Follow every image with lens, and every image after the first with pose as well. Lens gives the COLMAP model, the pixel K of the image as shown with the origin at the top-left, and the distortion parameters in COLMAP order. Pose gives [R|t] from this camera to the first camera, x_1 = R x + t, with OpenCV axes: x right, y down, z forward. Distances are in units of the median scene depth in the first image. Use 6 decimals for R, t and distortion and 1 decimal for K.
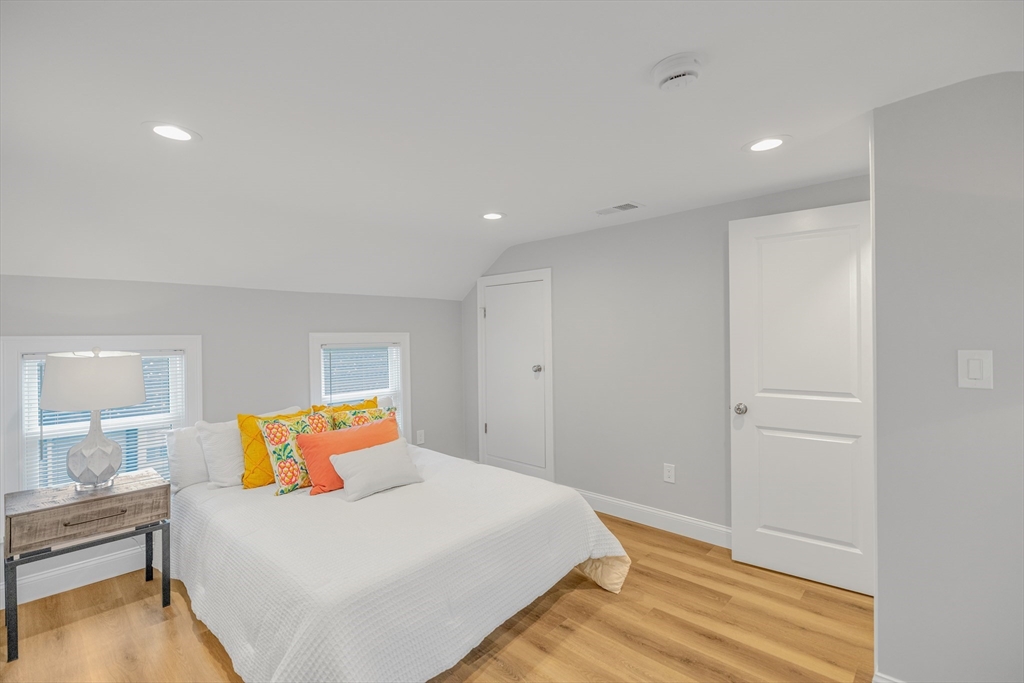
lens RADIAL K [[465.8, 0, 508.0], [0, 465.8, 340.0], [0, 0, 1]] dist [-0.016866, -0.000474]
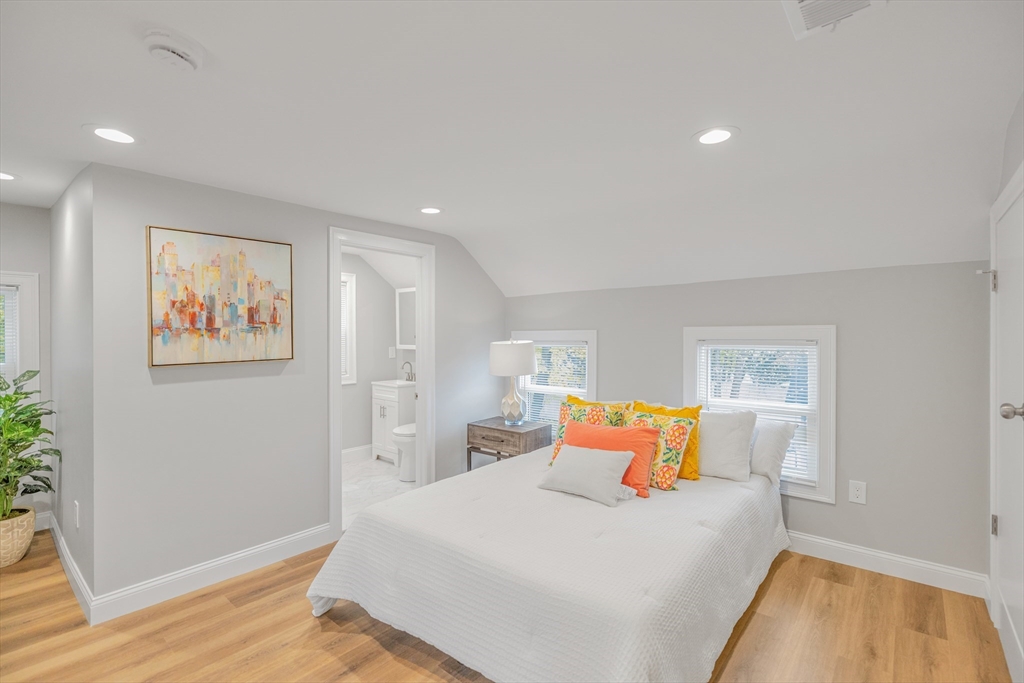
lens RADIAL K [[465.8, 0, 516.0], [0, 465.8, 339.0], [0, 0, 1]] dist [-0.016866, -0.000474]
pose [[0.047011, 0.023625, -0.998615, 0.706966], [0.003285, 0.999711, 0.023806, -0.020808], [0.998889, -0.004399, 0.046920, 0.871336]]
